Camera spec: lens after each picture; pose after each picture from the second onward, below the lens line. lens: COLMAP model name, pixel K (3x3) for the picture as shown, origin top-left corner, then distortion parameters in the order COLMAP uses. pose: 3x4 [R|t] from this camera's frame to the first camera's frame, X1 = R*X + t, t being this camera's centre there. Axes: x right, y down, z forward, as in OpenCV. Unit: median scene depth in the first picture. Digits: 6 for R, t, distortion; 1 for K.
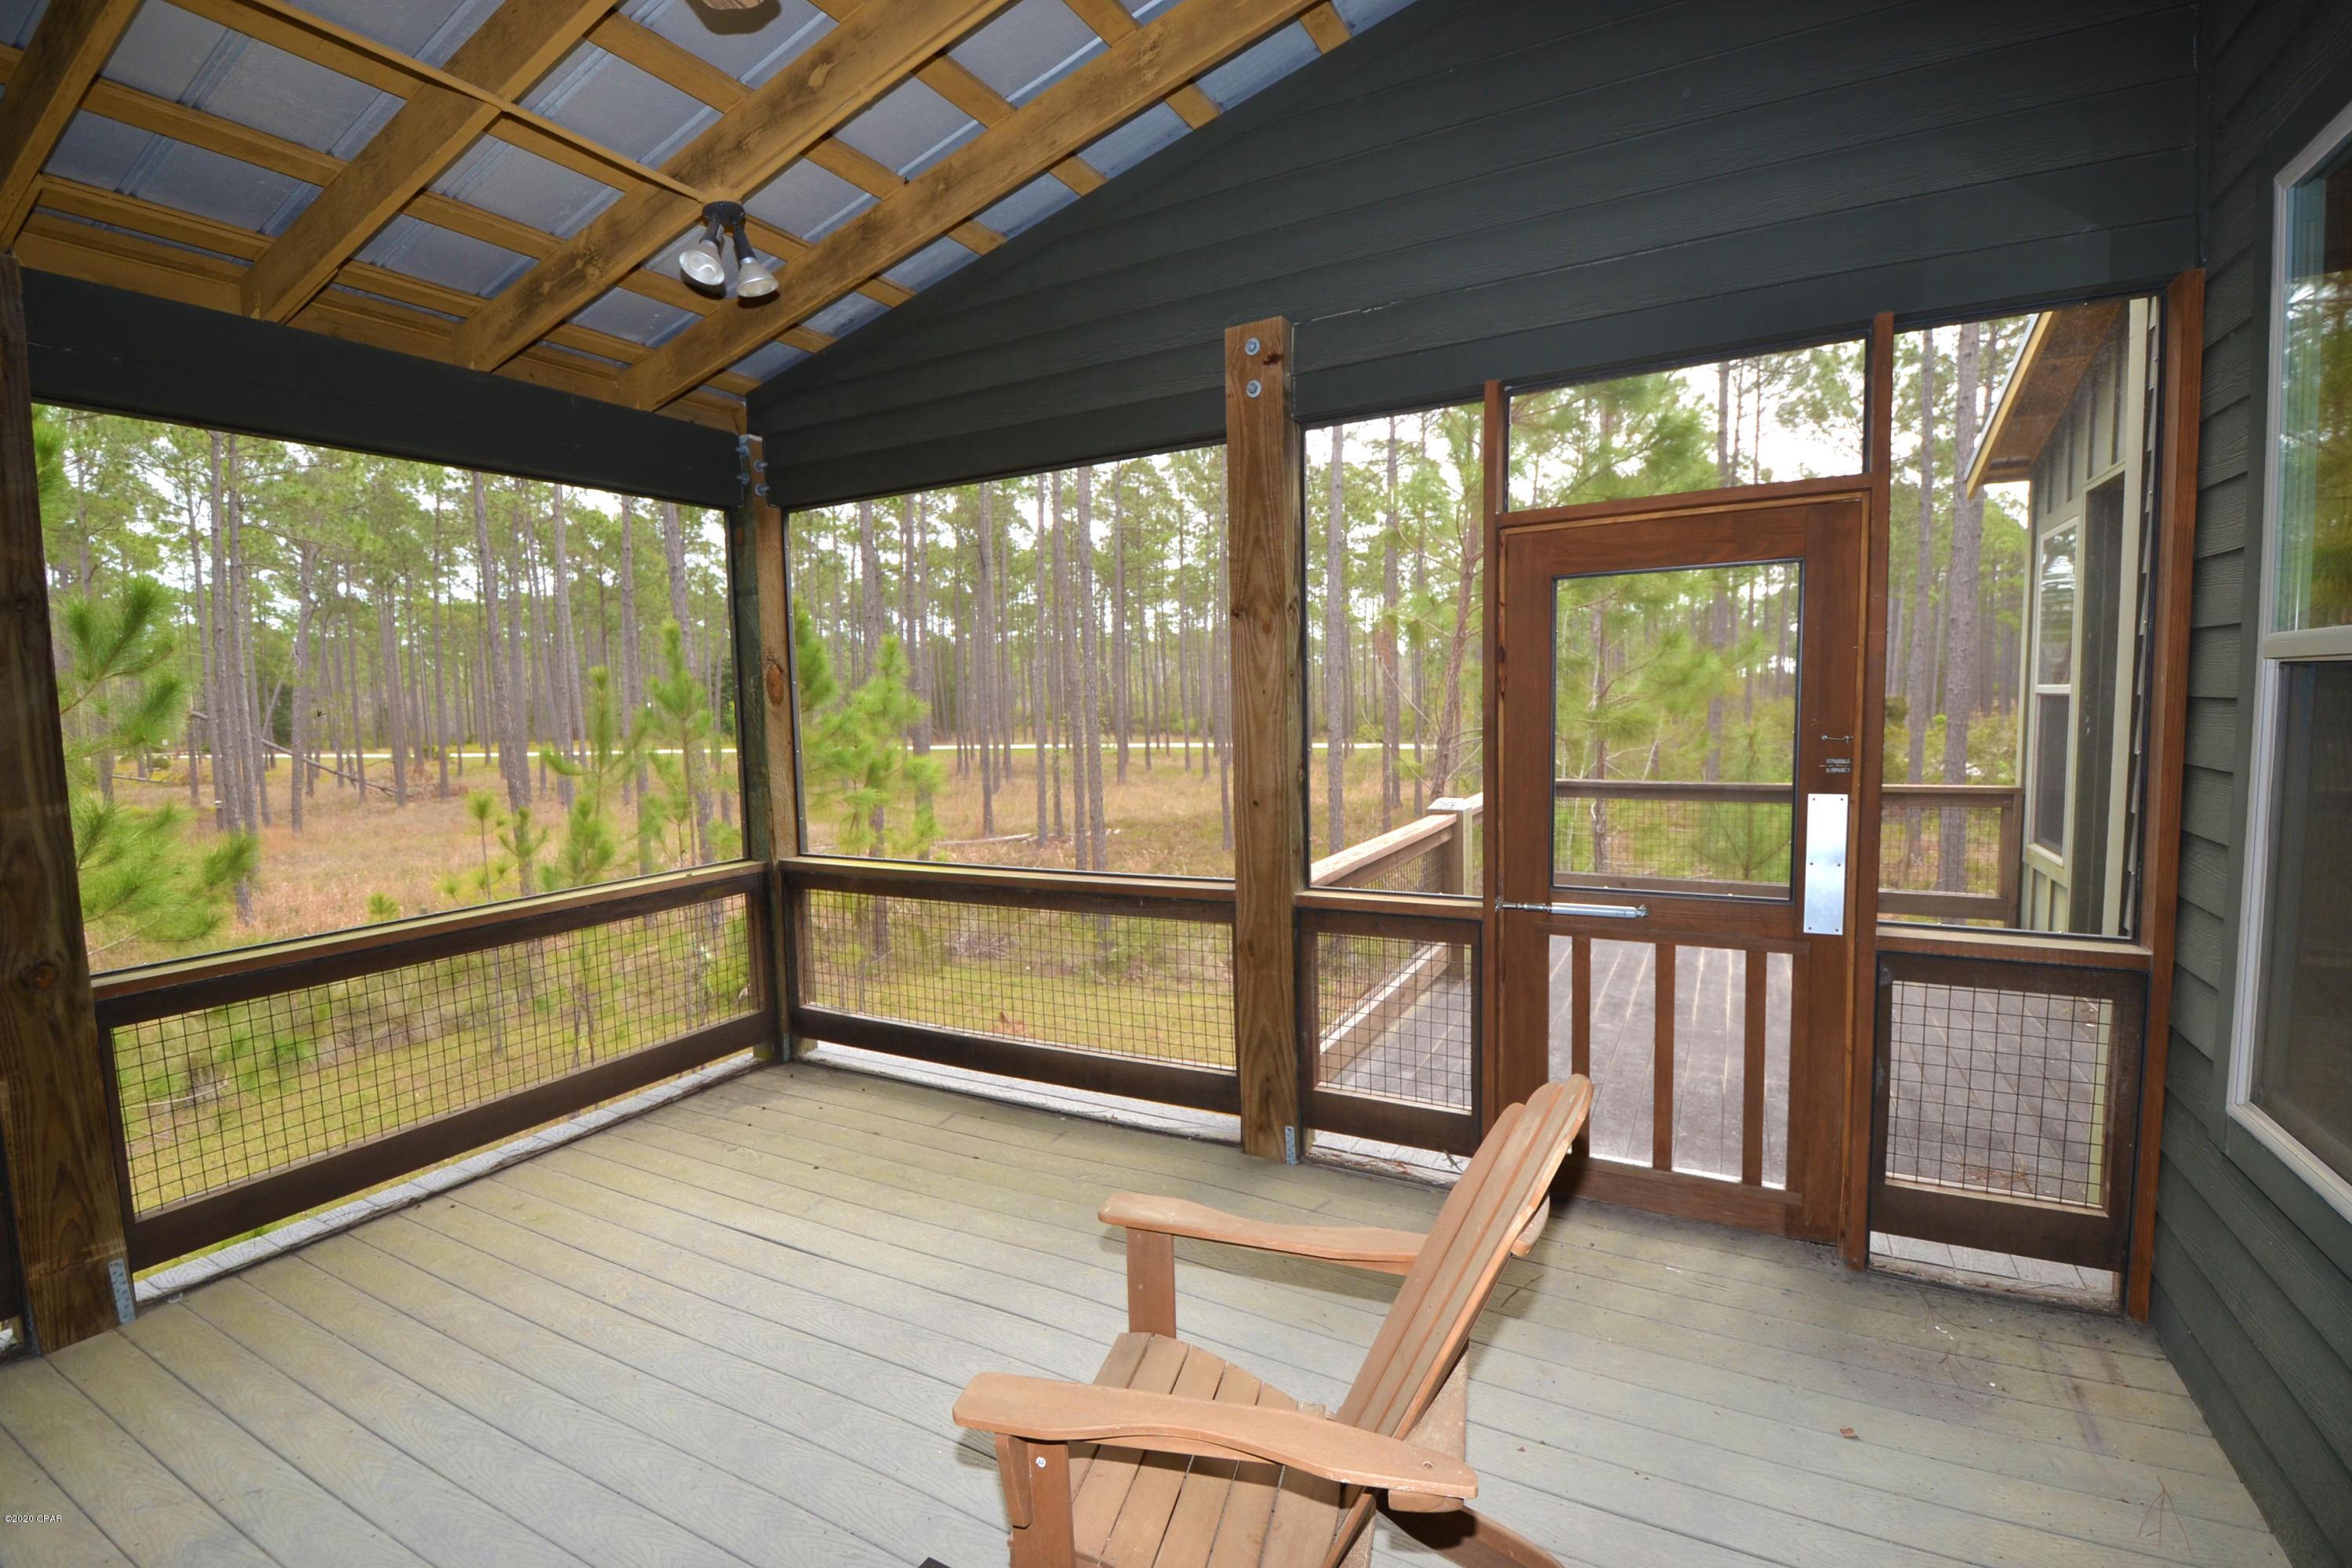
lens RADIAL K [[1045.8, 0, 1176.0], [0, 1045.8, 784.0], [0, 0, 1]] dist [-0.020468, -0.000778]
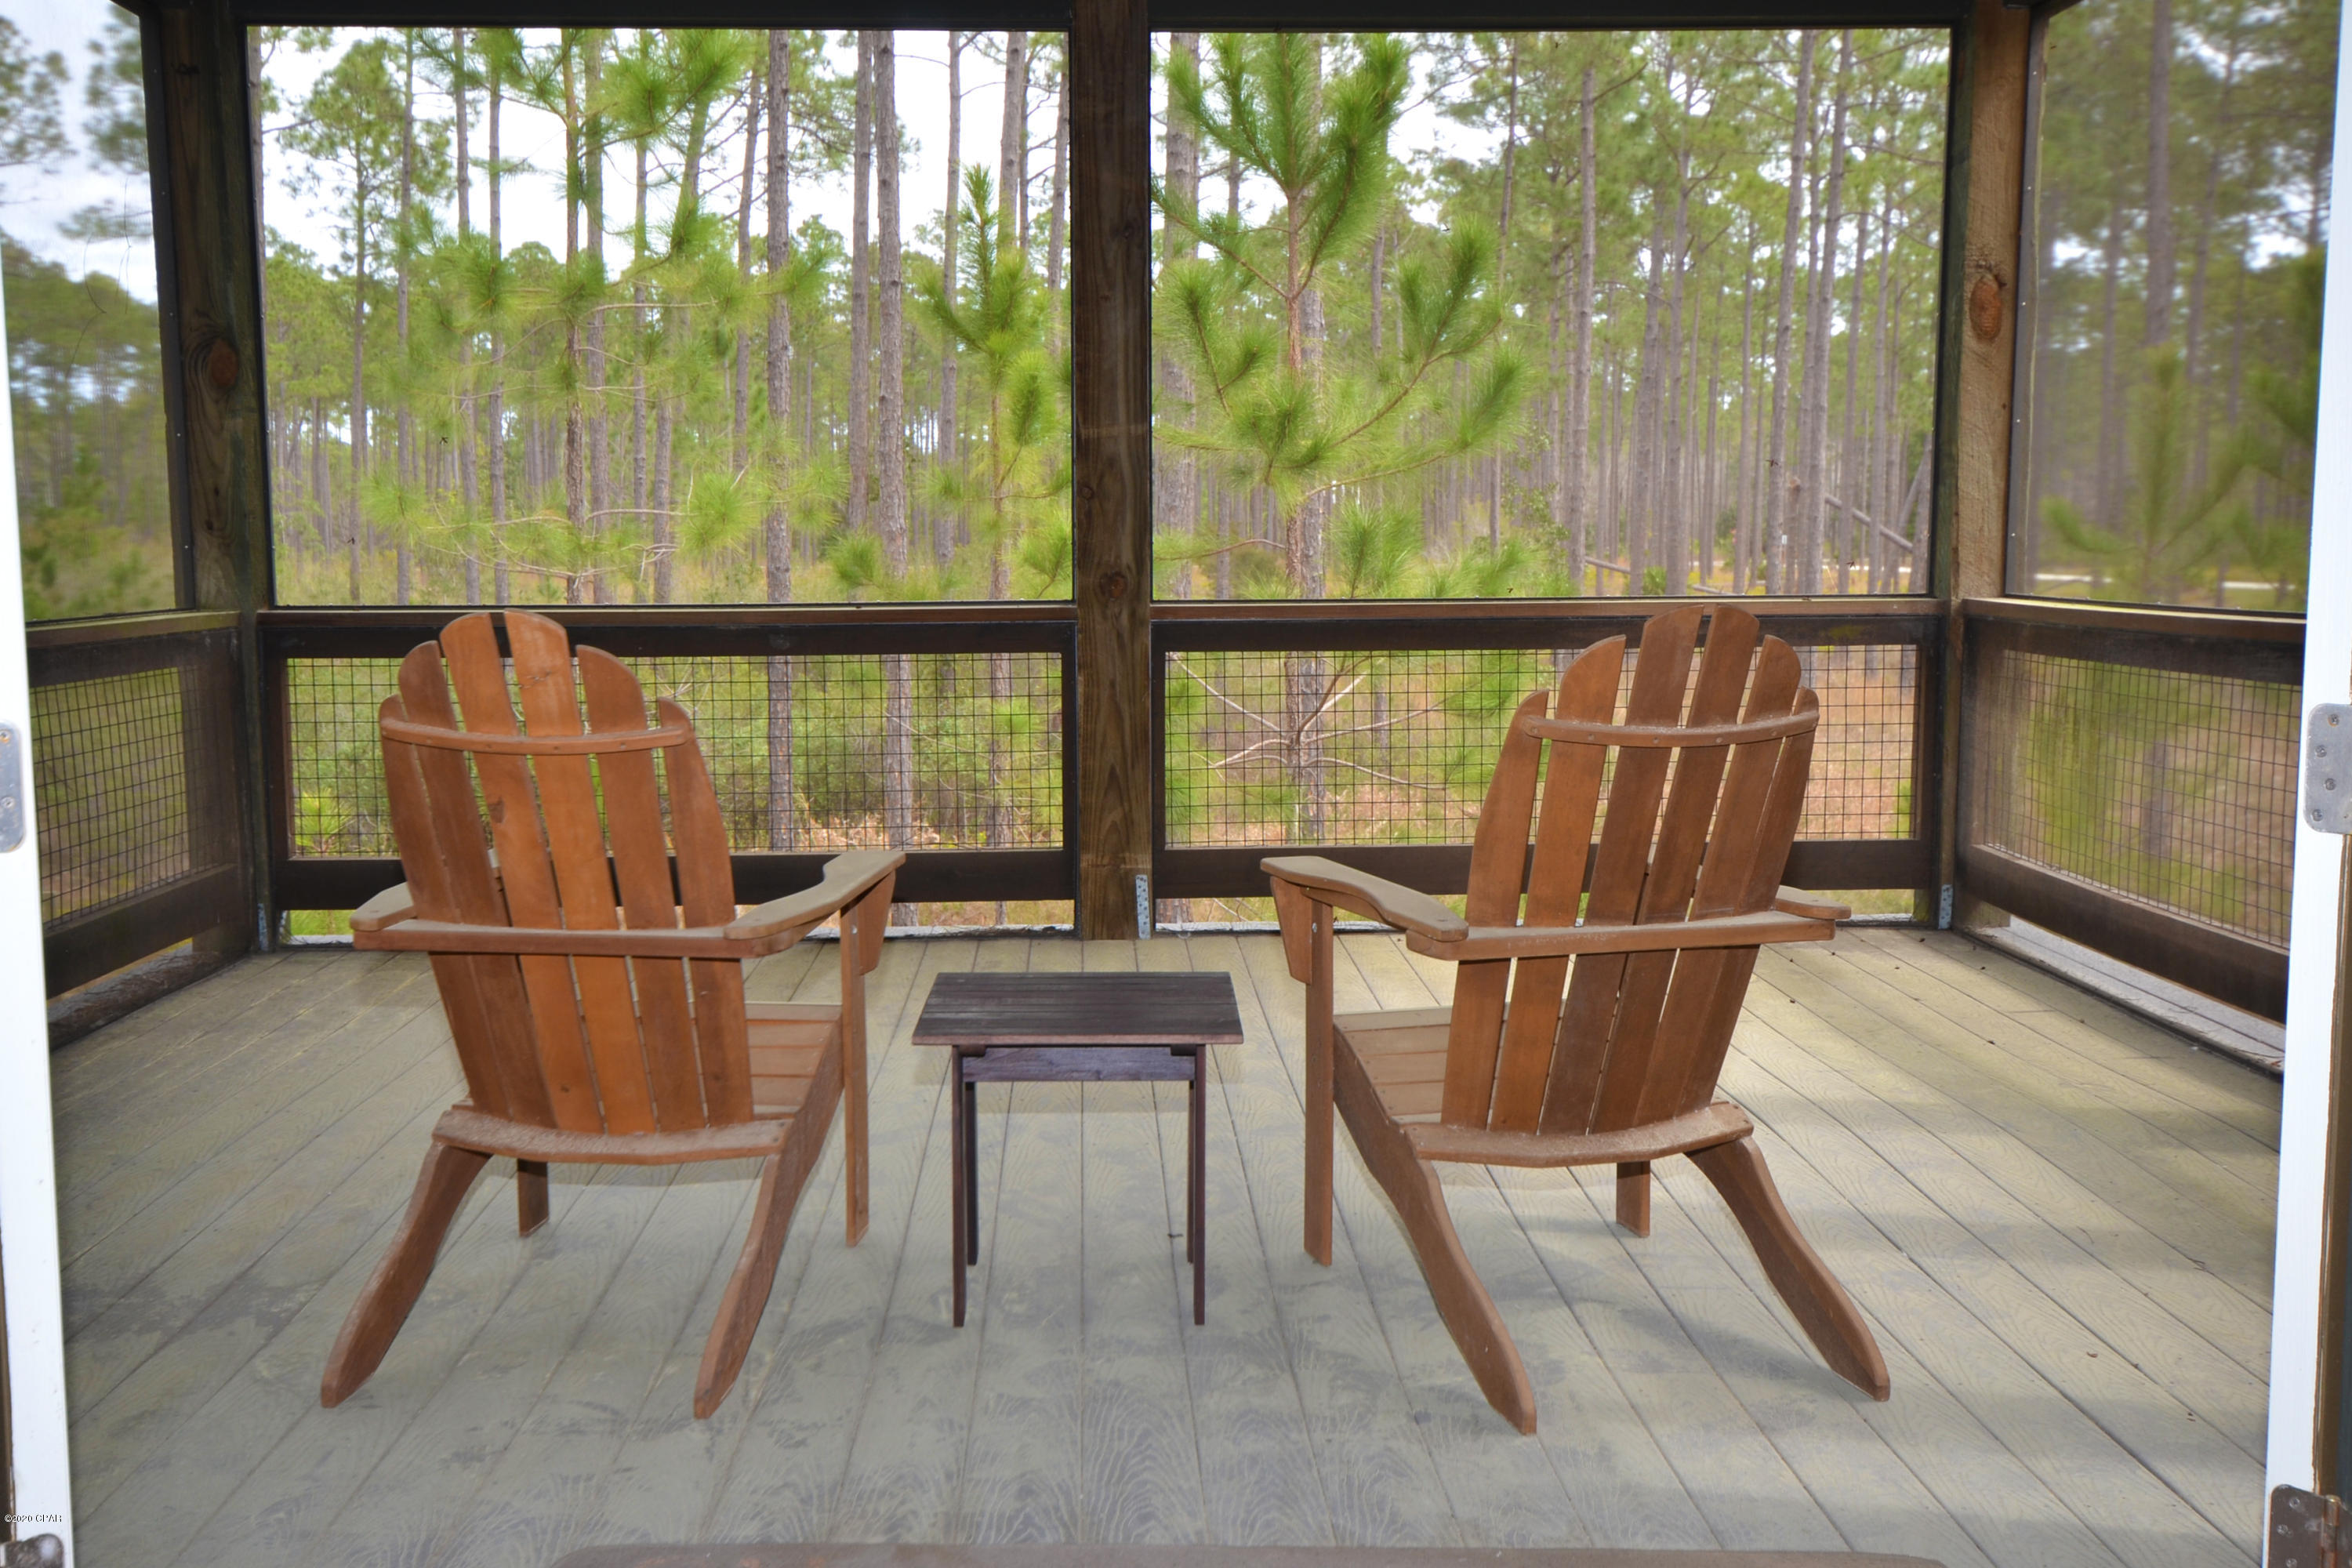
lens RADIAL K [[2331.4, 0, 1176.0], [0, 2331.4, 784.0], [0, 0, 1]] dist [0.081275, 0.007283]
pose [[0.495650, 0.125520, -0.859404, 0.605699], [-0.086372, 0.991720, 0.095032, 0.091183], [0.864217, 0.027126, 0.502387, -0.097555]]
